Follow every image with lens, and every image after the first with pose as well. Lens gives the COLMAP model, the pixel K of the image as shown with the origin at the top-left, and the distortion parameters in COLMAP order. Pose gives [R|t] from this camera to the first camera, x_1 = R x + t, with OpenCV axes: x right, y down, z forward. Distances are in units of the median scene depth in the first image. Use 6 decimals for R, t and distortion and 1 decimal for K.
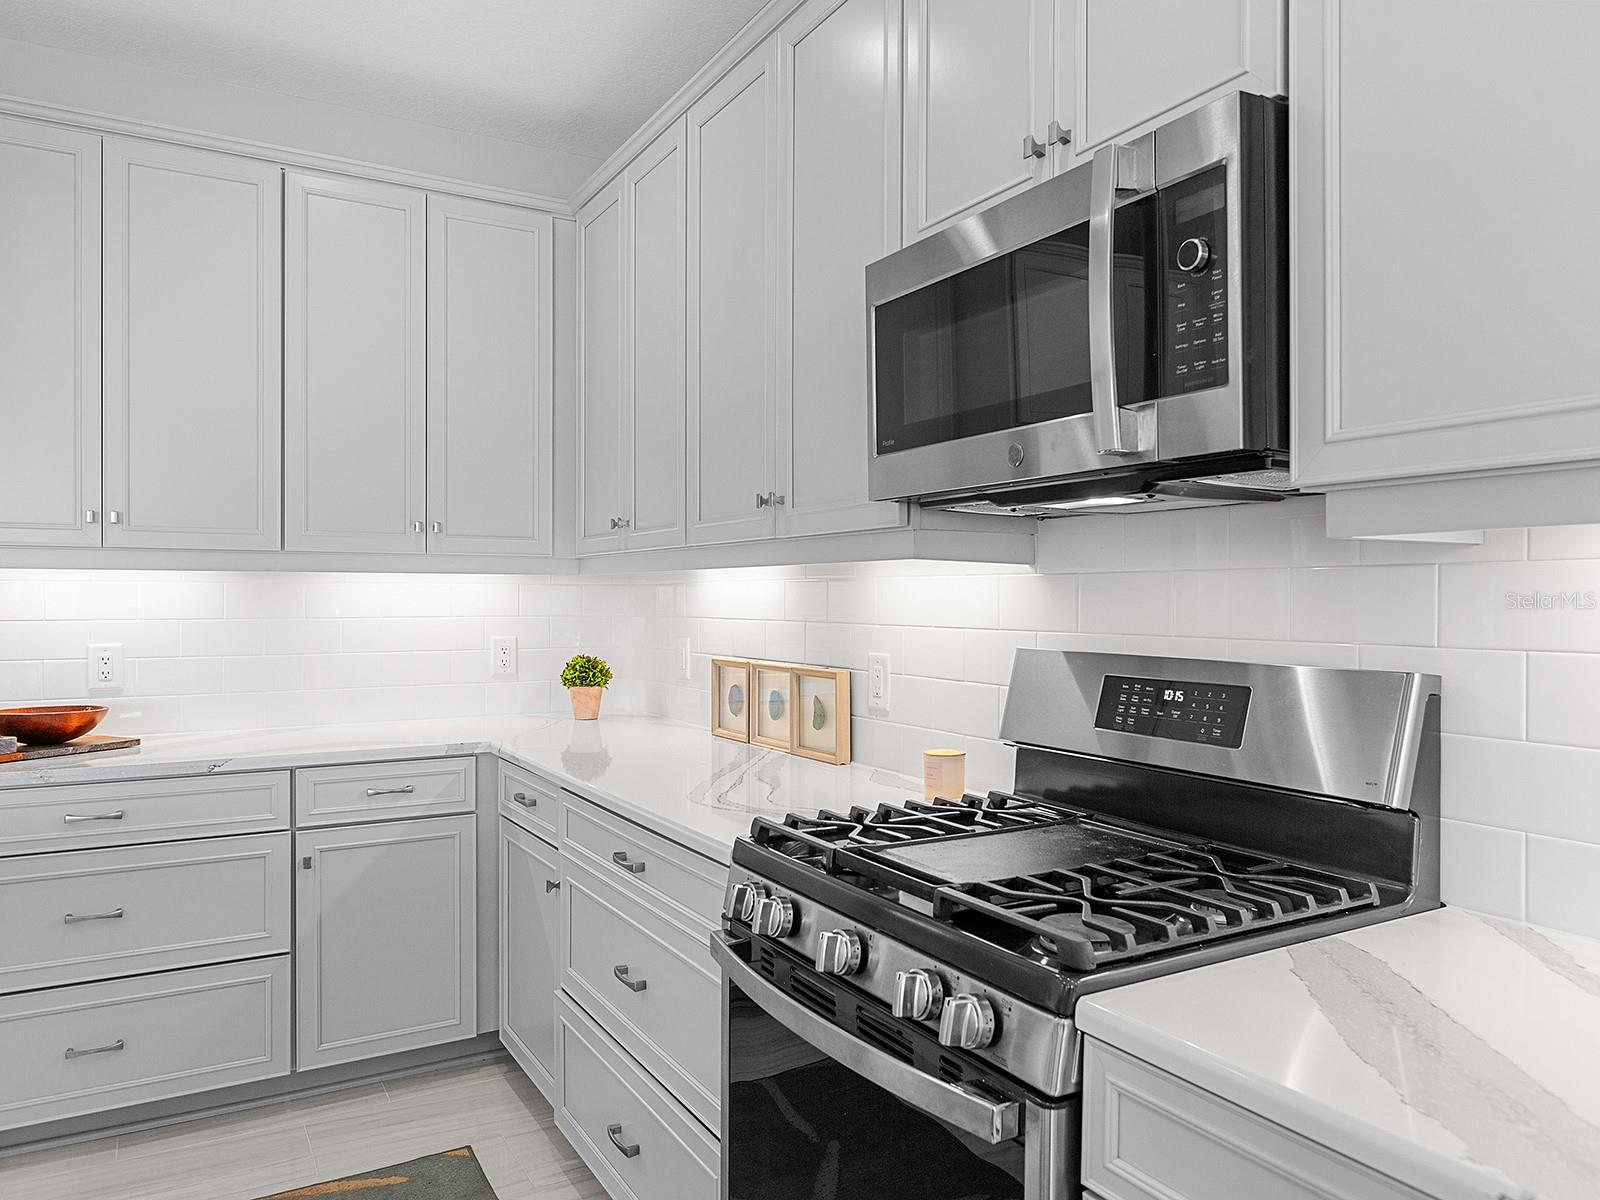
lens RADIAL K [[1133.5, 0, 816.4], [0, 1133.5, 592.6], [0, 0, 1]] dist [0.004460, 0.001755]
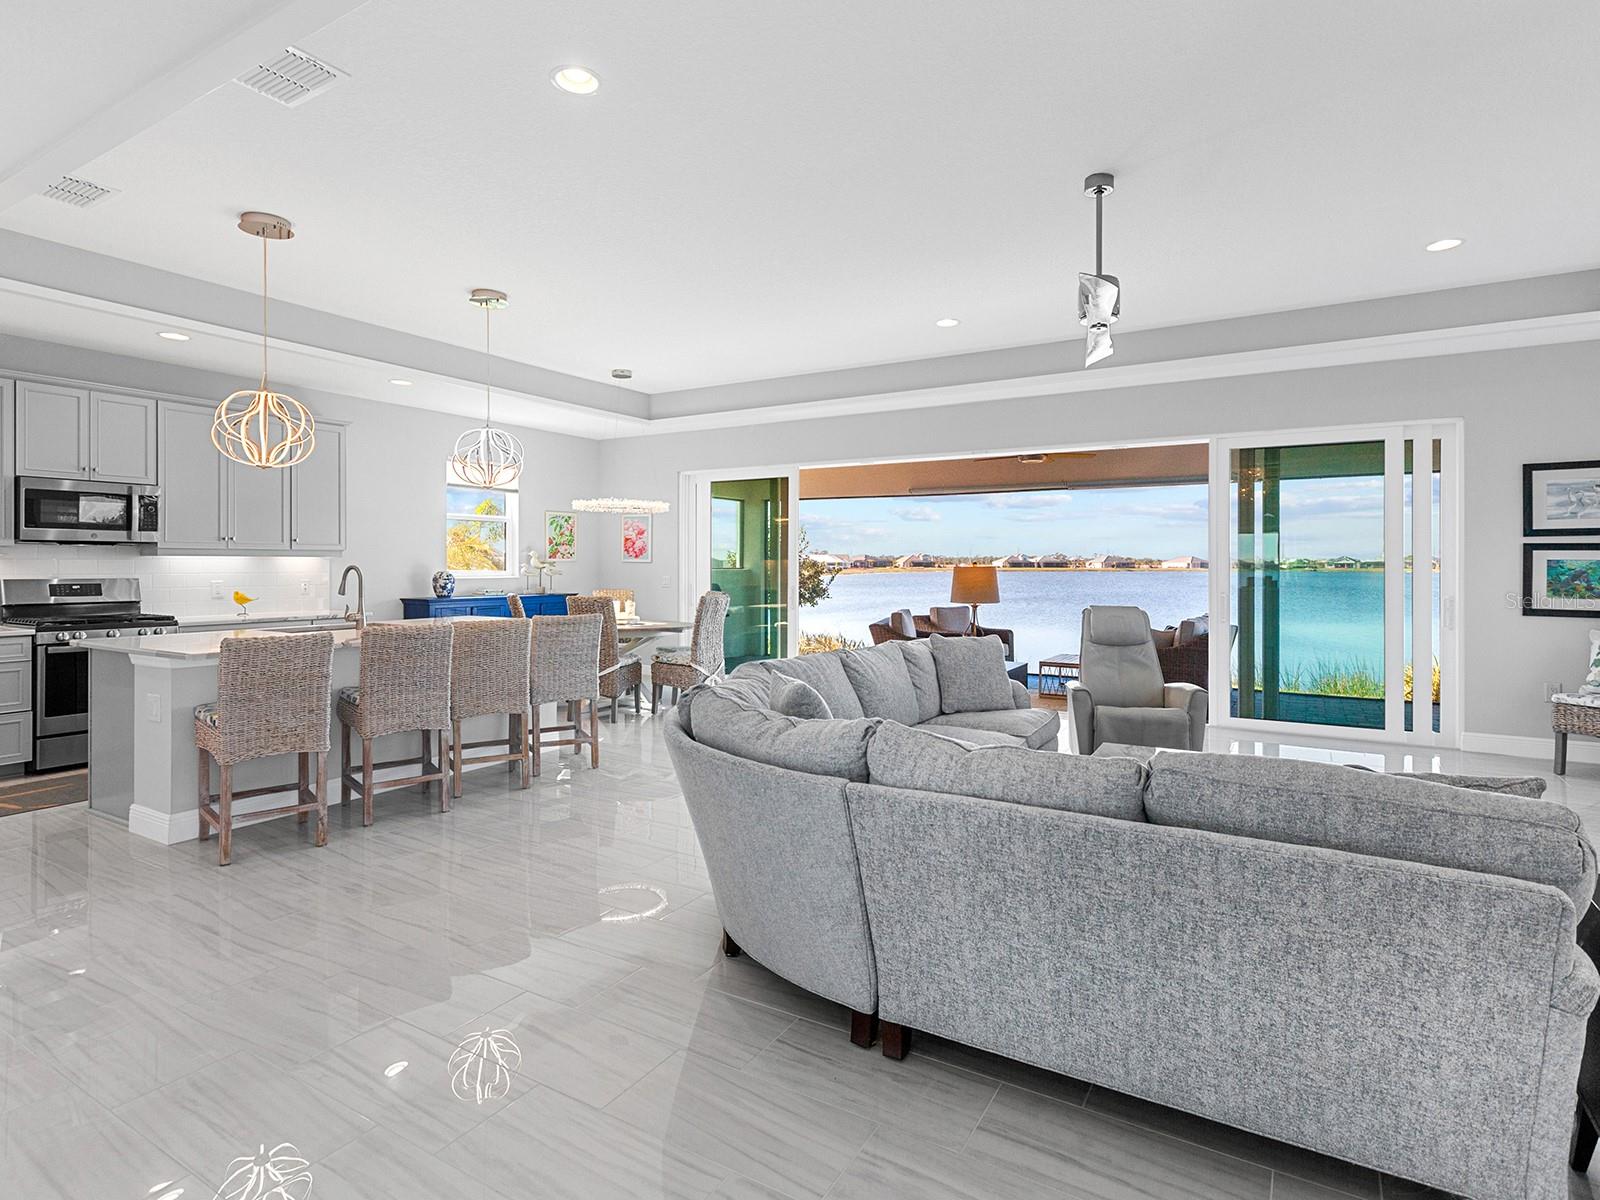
lens RADIAL K [[837.9, 0, 803.4], [0, 837.9, 565.9], [0, 0, 1]] dist [0.001187, 0.002361]
pose [[-0.481696, -0.002189, 0.876336, -3.715398], [-0.003513, 0.999994, 0.000566, -0.004915], [-0.876332, -0.002806, -0.481700, 0.063908]]
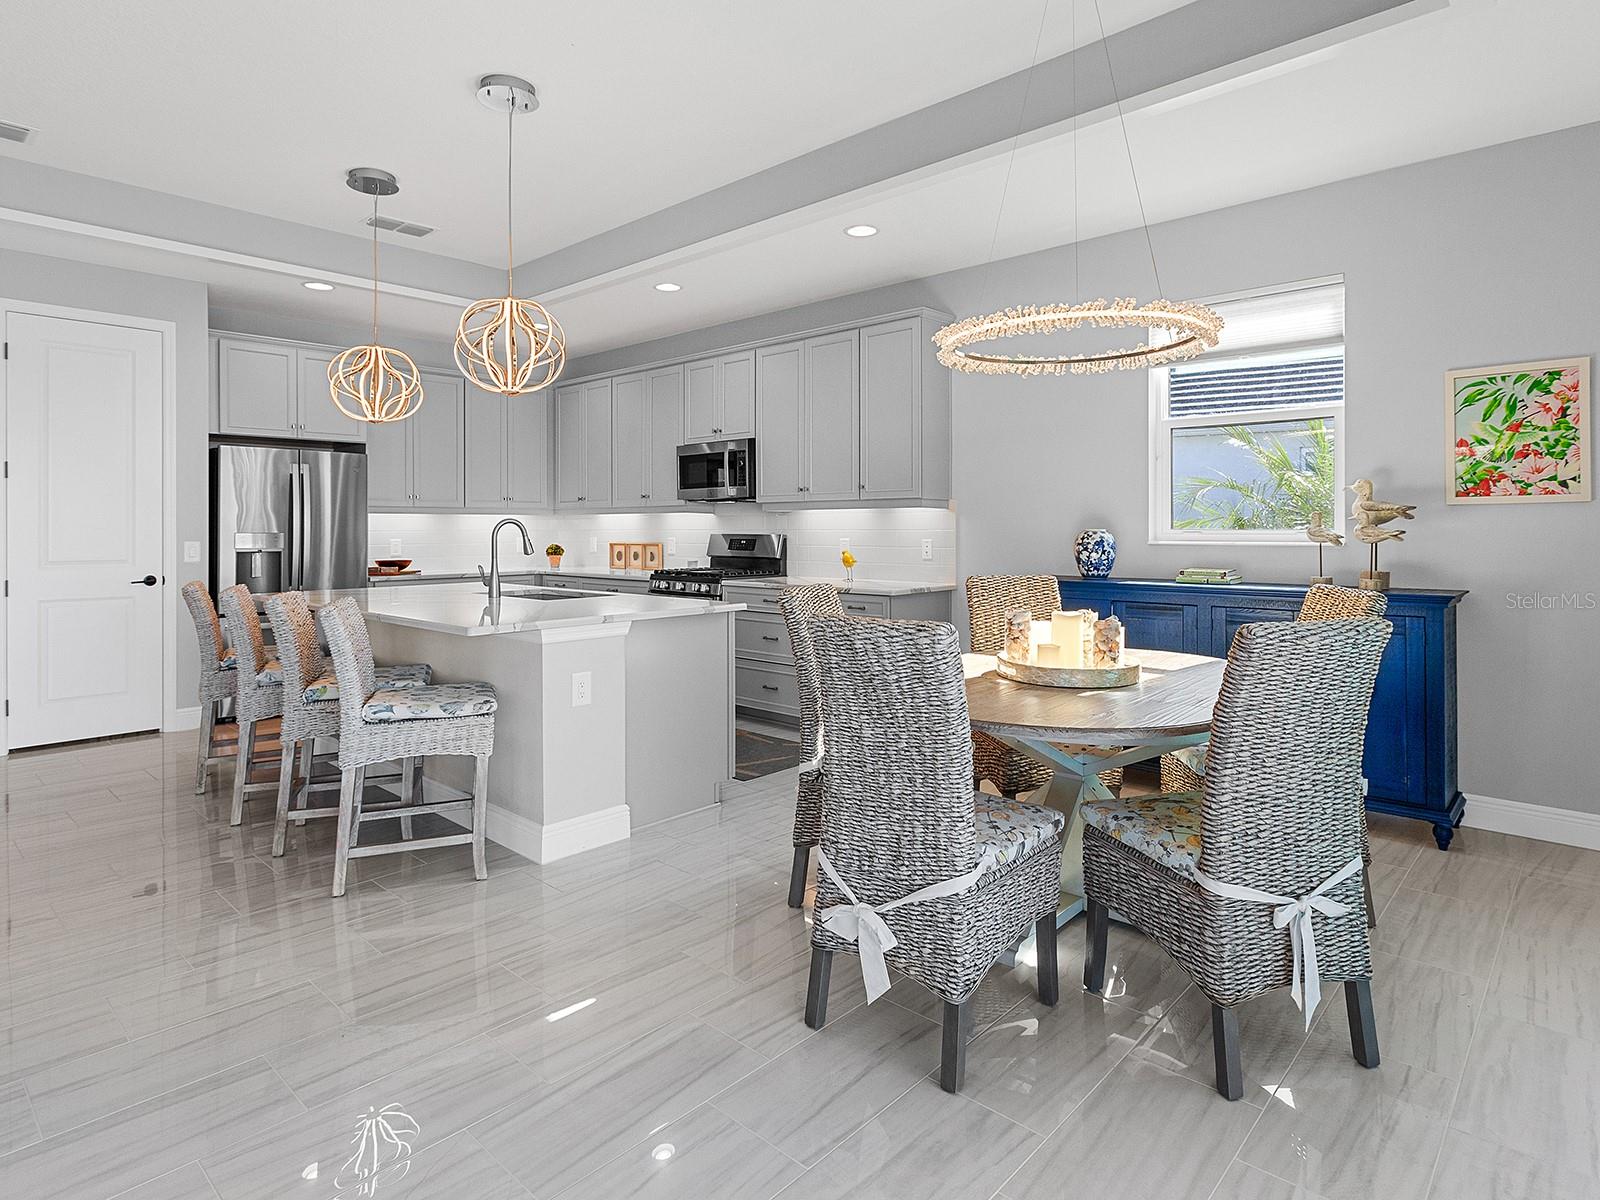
lens RADIAL K [[898.8, 0, 819.7], [0, 898.8, 524.6], [0, 0, 1]] dist [0.008301, 0.000113]
pose [[0.953599, -0.003417, 0.301060, -0.484239], [0.003058, 0.999994, 0.001664, 0.011906], [-0.301064, -0.000666, 0.953604, -2.523495]]
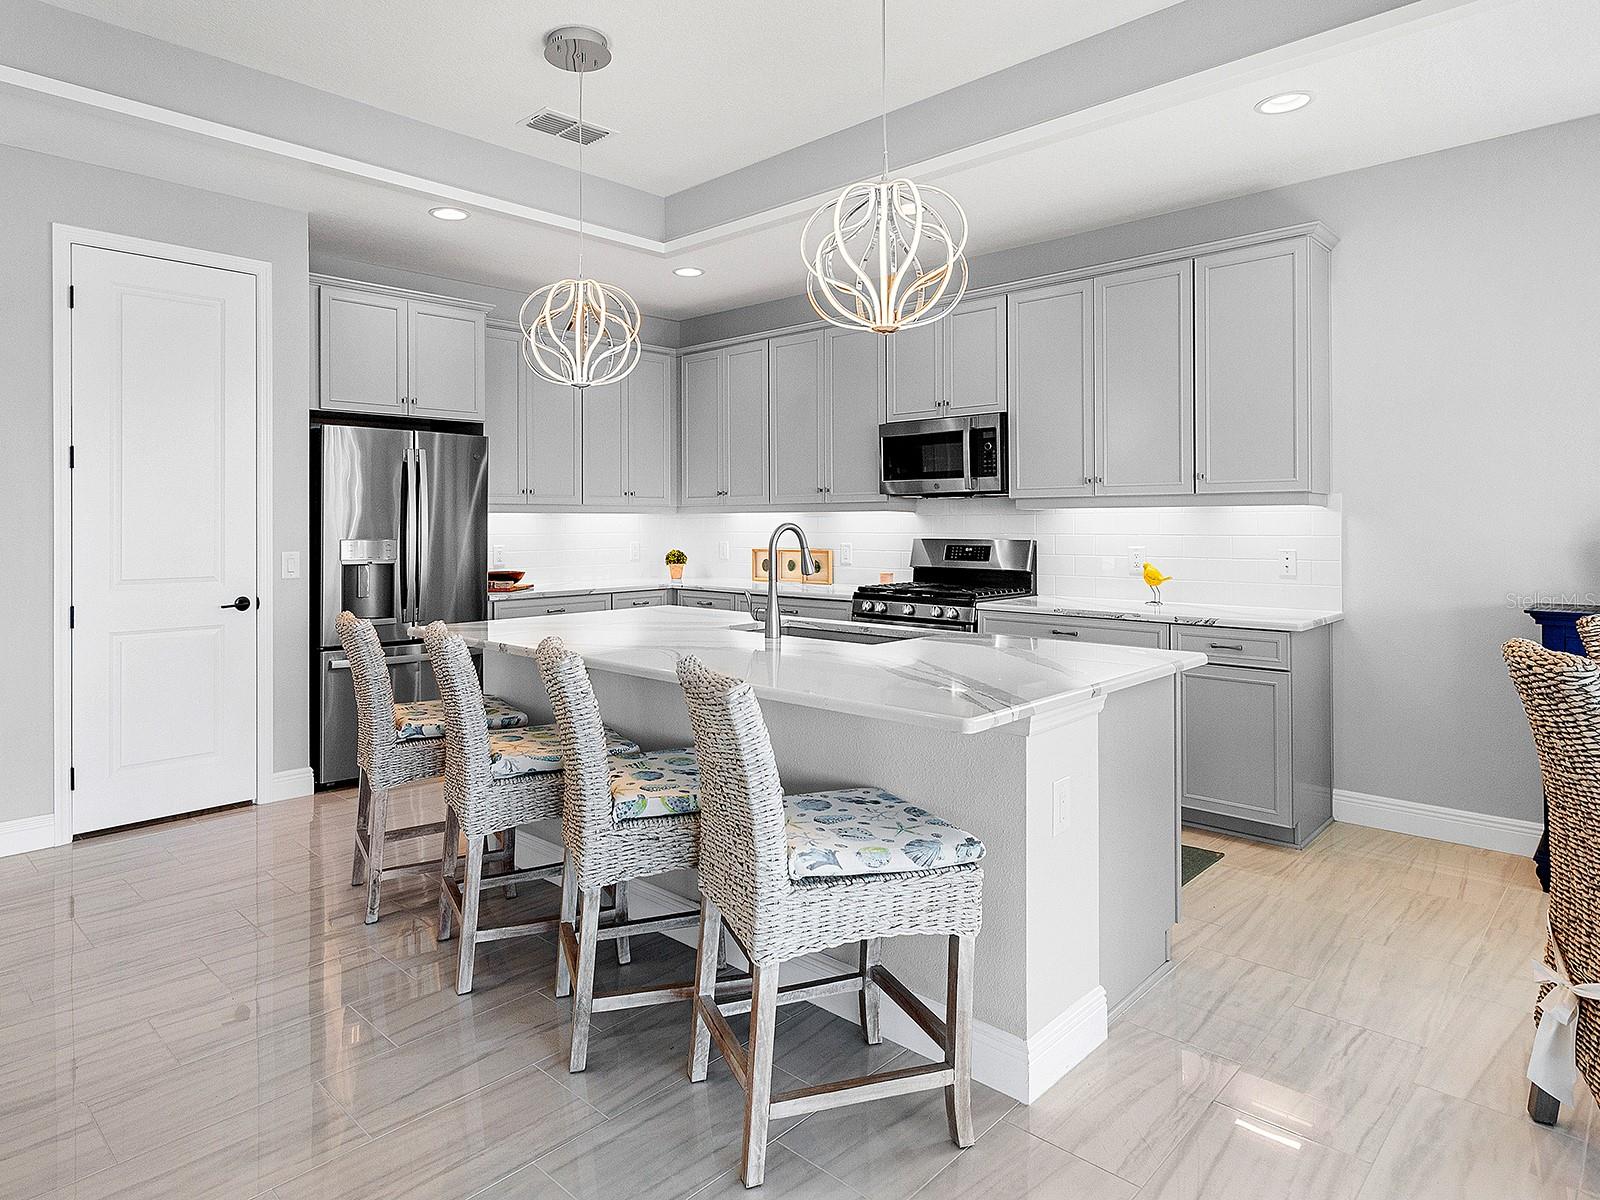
lens RADIAL K [[962.8, 0, 754.1], [0, 962.8, 513.1], [0, 0, 1]] dist [-0.000045, 0.004225]
pose [[0.964455, -0.002790, 0.264234, -1.087522], [0.004373, 0.999976, -0.005401, -0.011353], [-0.264213, 0.006365, 0.964443, -1.679646]]
